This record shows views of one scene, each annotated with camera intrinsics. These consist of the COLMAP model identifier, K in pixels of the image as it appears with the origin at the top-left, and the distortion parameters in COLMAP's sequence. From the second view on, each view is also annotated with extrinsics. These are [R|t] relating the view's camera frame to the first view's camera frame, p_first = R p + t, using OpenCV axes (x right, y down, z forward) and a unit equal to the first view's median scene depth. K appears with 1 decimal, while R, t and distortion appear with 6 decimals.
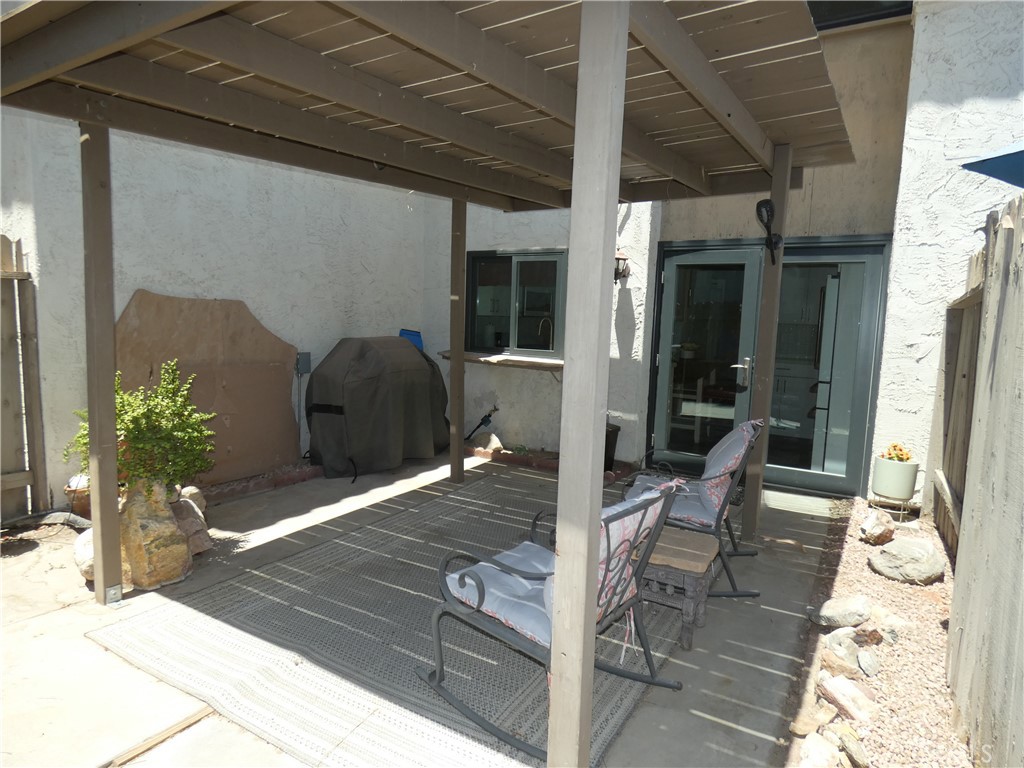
lens RADIAL K [[612.5, 0, 516.5], [0, 612.5, 385.8], [0, 0, 1]] dist [-0.008344, 0.002393]
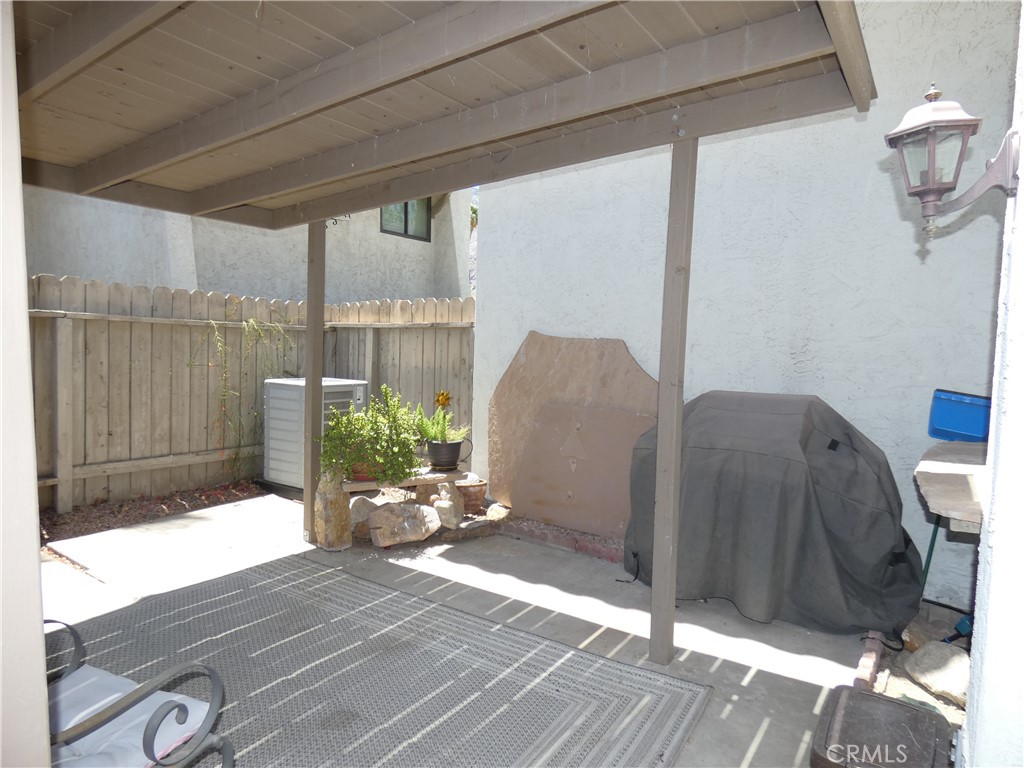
lens RADIAL K [[612.5, 0, 517.3], [0, 612.5, 383.3], [0, 0, 1]] dist [-0.008344, 0.002393]
pose [[-0.046112, 0.045736, -0.997889, 0.502059], [-0.138072, 0.989071, 0.051713, -0.110303], [0.989348, 0.140165, -0.039294, 0.979171]]
